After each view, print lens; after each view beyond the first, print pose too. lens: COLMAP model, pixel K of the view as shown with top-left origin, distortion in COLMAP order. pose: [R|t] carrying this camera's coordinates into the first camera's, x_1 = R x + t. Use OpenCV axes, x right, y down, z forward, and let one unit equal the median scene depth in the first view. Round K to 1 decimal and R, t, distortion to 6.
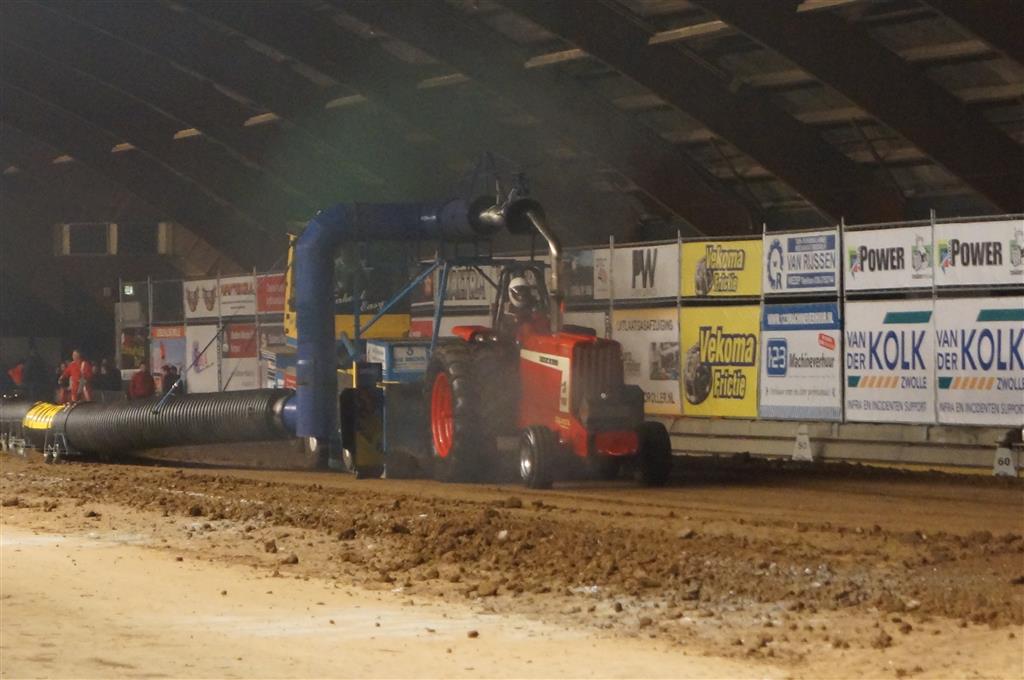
lens RADIAL K [[4920.0, 0, 508.4], [0, 4920.0, 339.5], [0, 0, 1]] dist [-0.061512, 0.000000]
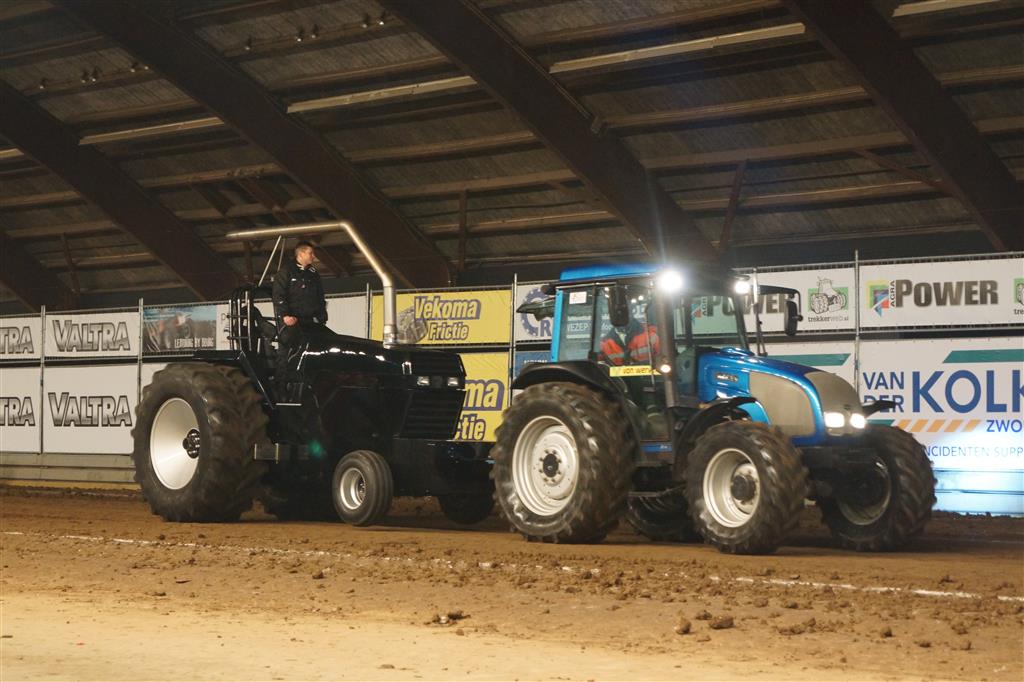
lens RADIAL K [[2263.4, 0, 529.8], [0, 2263.4, 377.9], [0, 0, 1]] dist [0.014947, 0.000000]
pose [[0.882067, 0.002624, 0.471117, -0.168005], [0.002263, 0.999949, -0.009806, 0.003181], [-0.471118, 0.009715, 0.882016, 0.563998]]
